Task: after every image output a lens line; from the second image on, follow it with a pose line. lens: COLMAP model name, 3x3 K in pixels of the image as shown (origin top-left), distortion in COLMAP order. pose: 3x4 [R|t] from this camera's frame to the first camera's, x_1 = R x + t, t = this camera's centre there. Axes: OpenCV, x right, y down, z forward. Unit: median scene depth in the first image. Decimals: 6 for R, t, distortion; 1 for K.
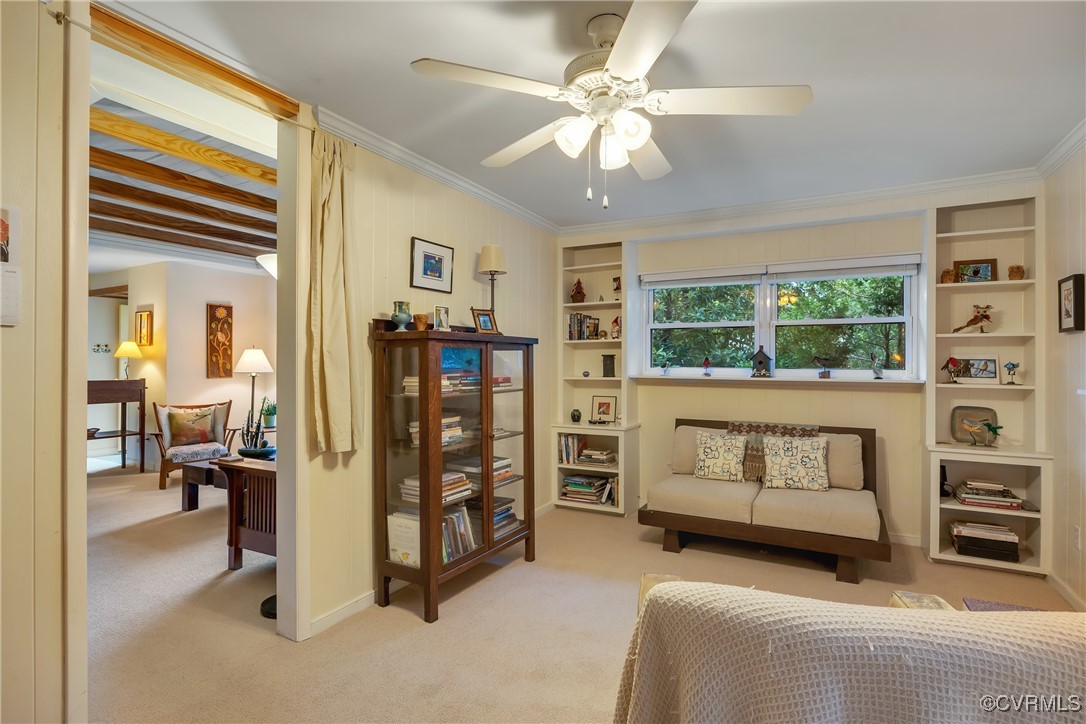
lens RADIAL K [[530.0, 0, 550.6], [0, 530.0, 361.5], [0, 0, 1]] dist [-0.011101, 0.000428]
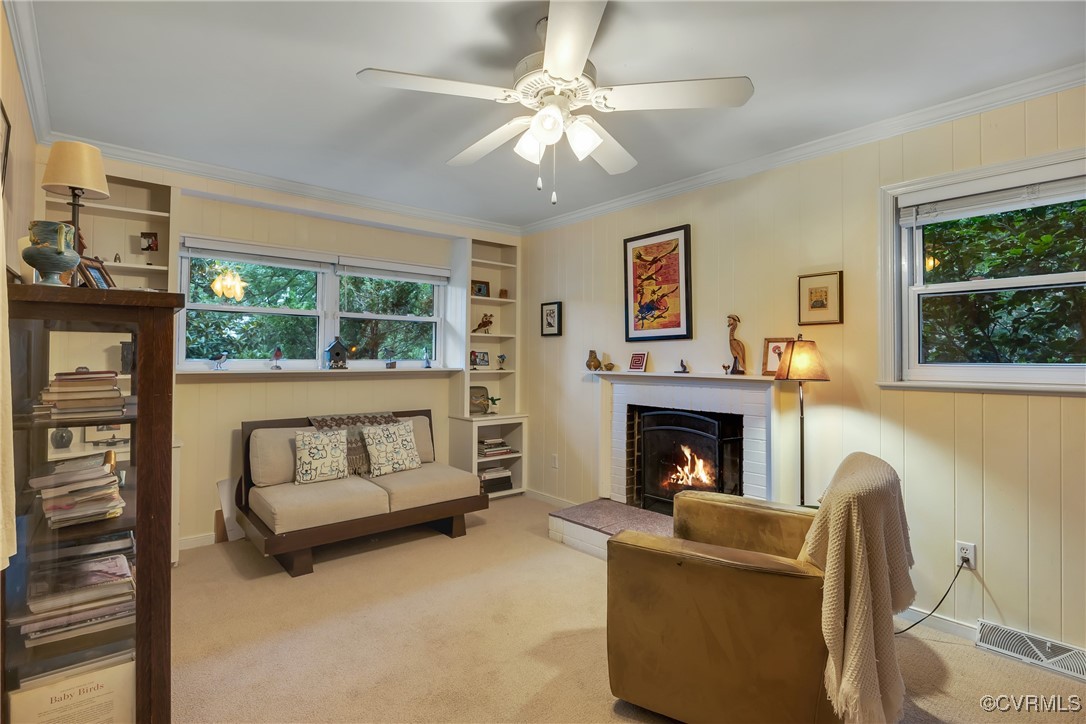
lens RADIAL K [[530.0, 0, 550.2], [0, 530.0, 353.1], [0, 0, 1]] dist [-0.011101, 0.000428]
pose [[0.361257, 0.004893, 0.932453, -0.425884], [-0.006245, 0.999977, -0.002828, 0.001076], [-0.932445, -0.004802, 0.361279, 0.317751]]
